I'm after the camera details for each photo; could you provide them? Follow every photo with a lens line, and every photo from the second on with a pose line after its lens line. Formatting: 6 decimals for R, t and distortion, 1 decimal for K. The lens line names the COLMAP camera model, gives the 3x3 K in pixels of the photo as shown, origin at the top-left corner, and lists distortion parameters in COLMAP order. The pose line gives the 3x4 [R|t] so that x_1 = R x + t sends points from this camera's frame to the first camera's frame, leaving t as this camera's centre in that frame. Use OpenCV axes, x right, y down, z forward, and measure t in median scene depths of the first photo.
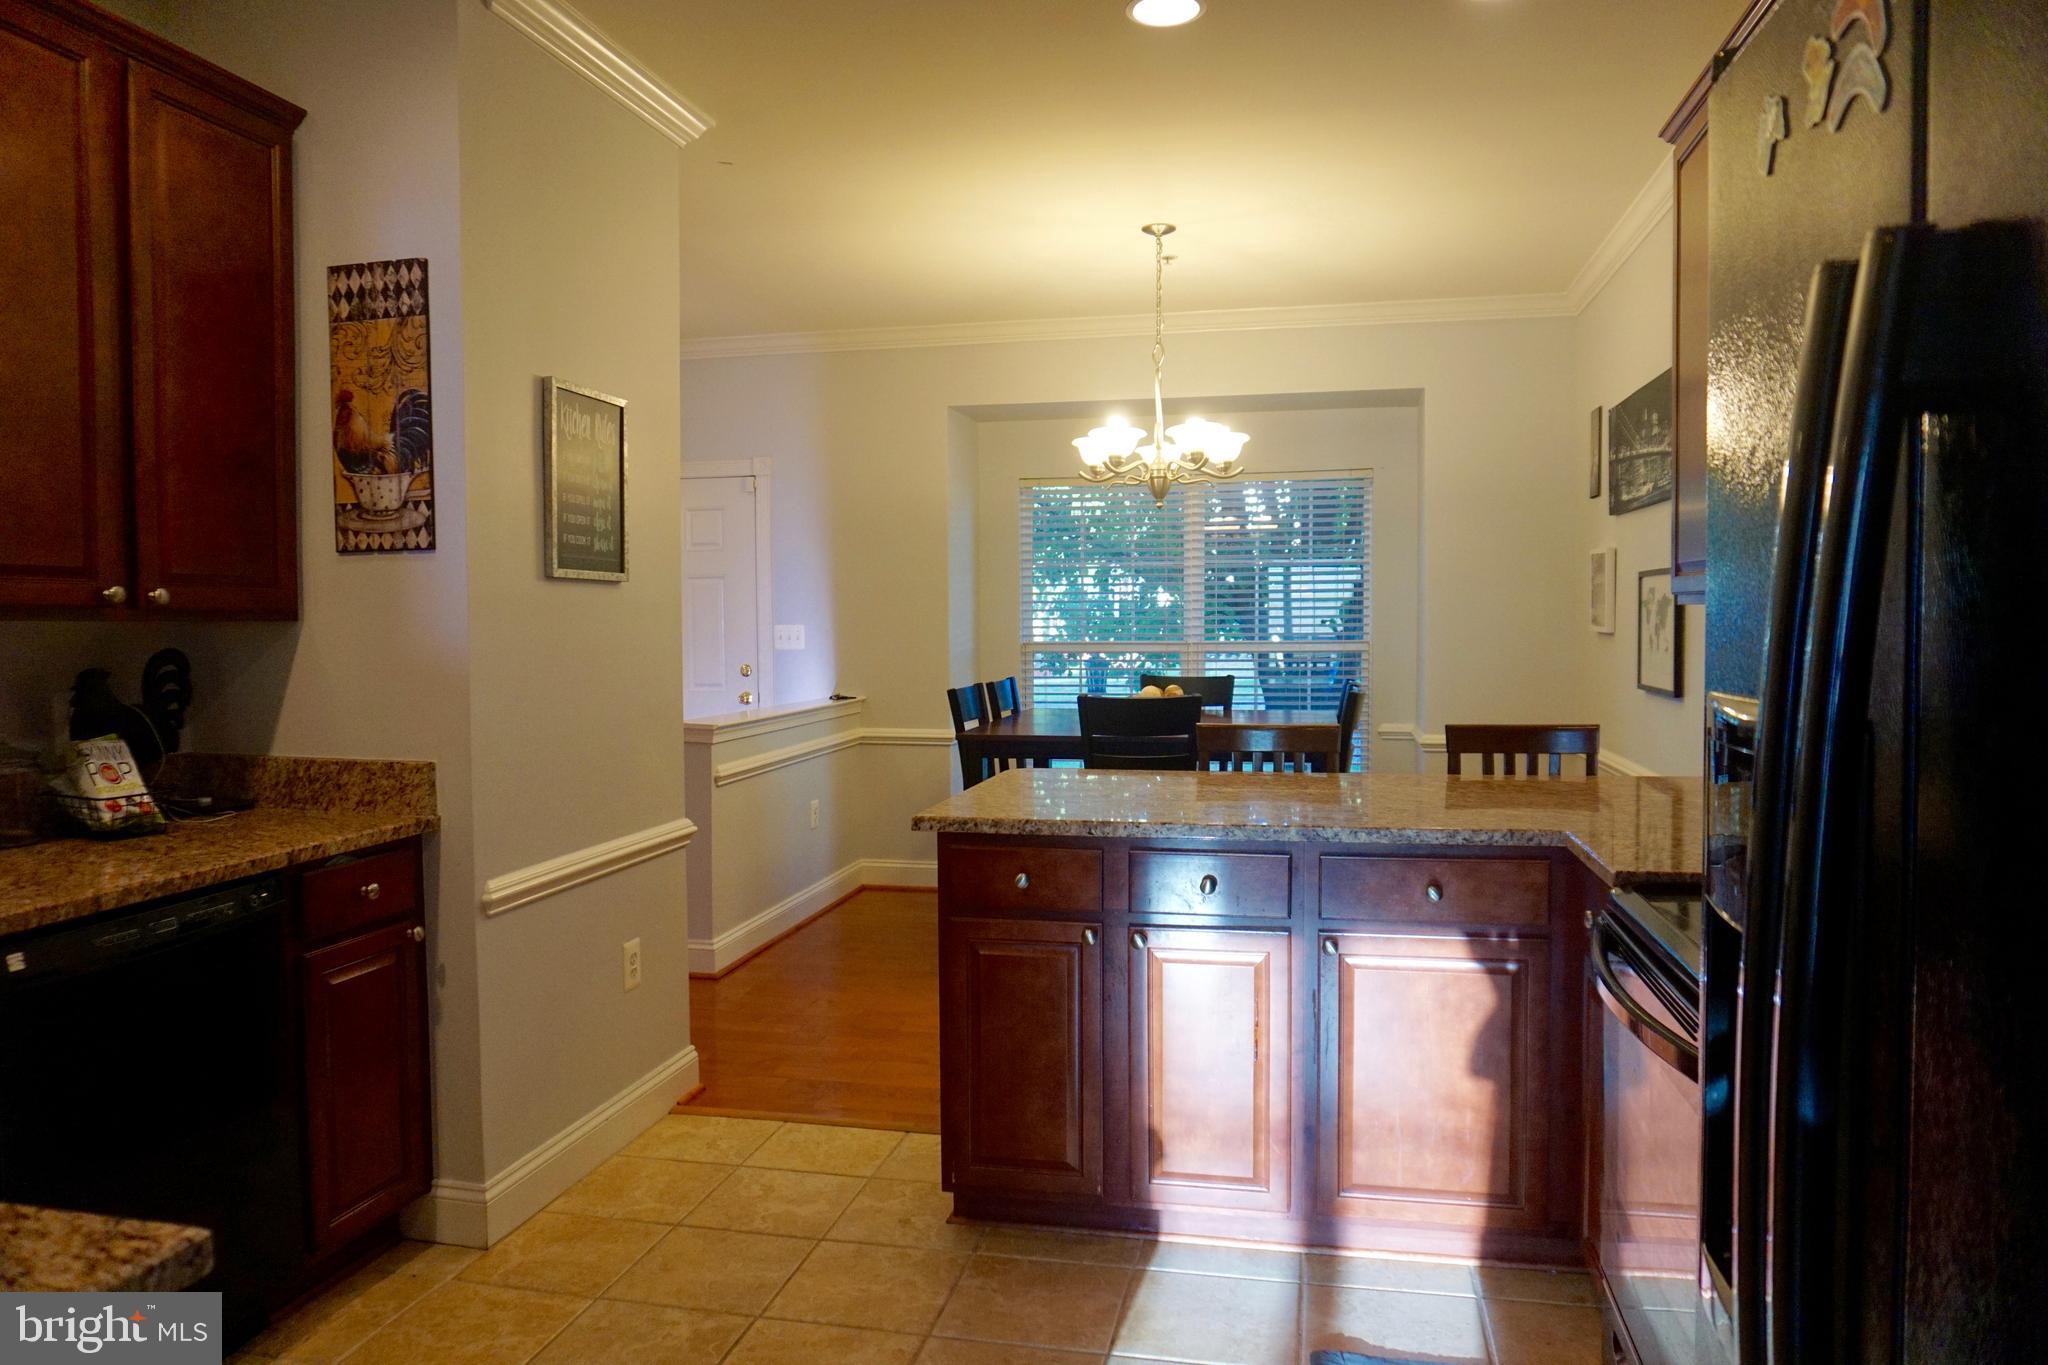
lens RADIAL K [[1365.3, 0, 1037.4], [0, 1365.3, 664.9], [0, 0, 1]] dist [-0.047987, 0.024976]
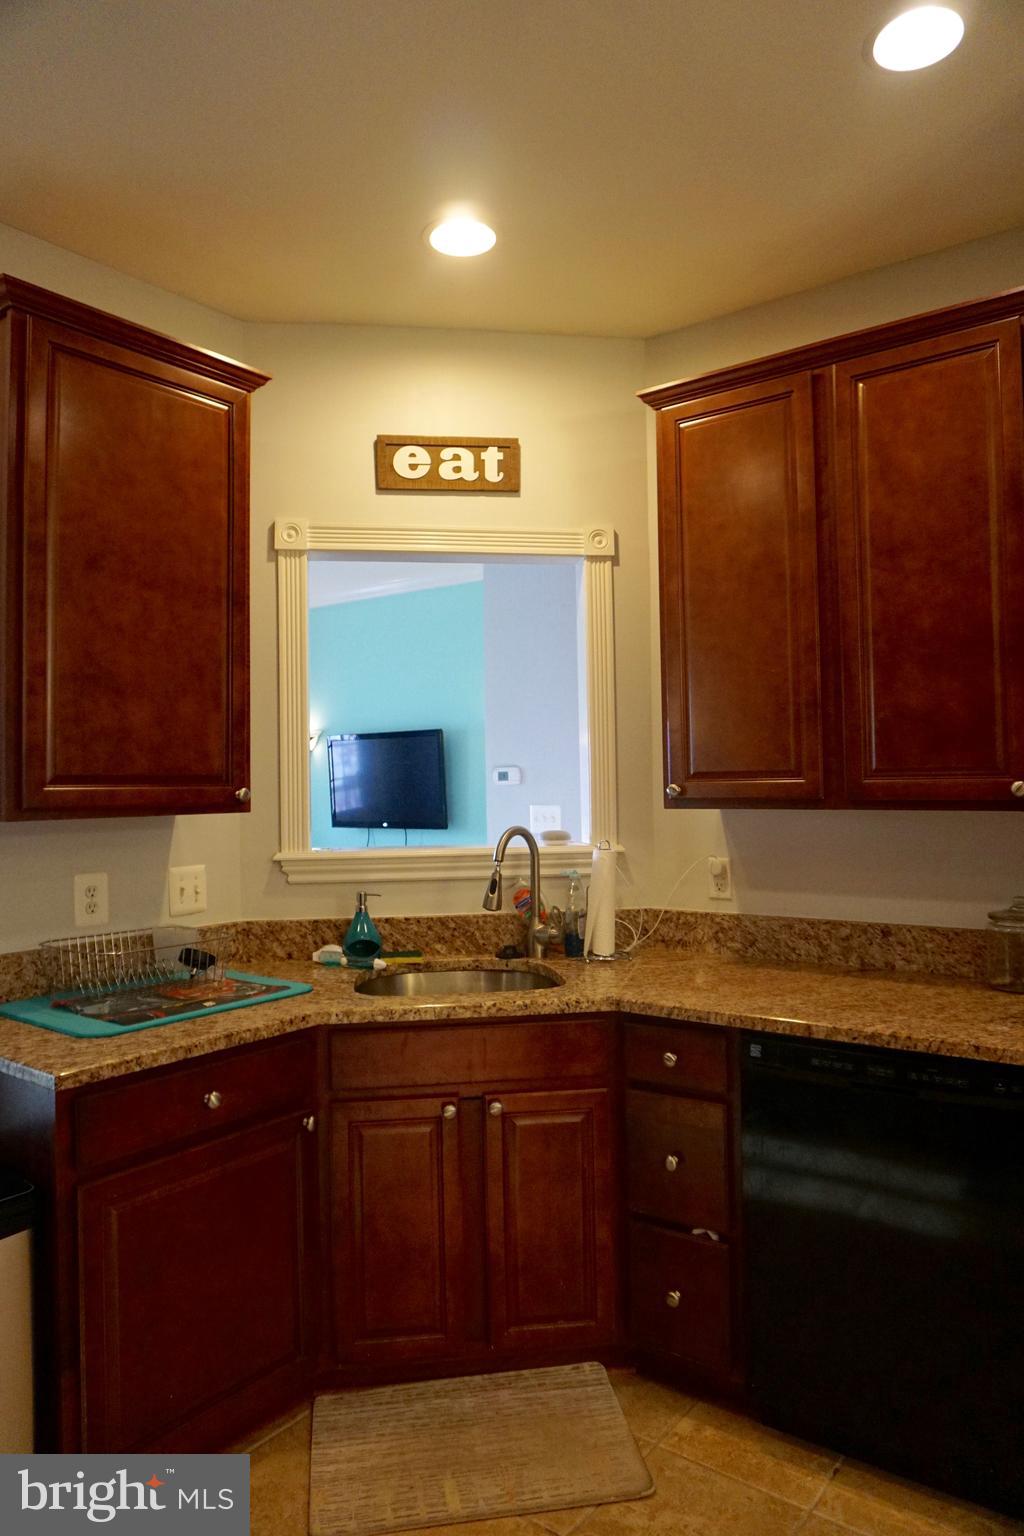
lens RADIAL K [[1023.9, 0, 518.5], [0, 1023.9, 772.5], [0, 0, 1]] dist [-0.047987, 0.024976]
pose [[-0.420213, 0.001684, -0.907424, 0.226872], [-0.010388, 0.999924, 0.006667, -0.055321], [0.907366, 0.012228, -0.420164, 0.814929]]
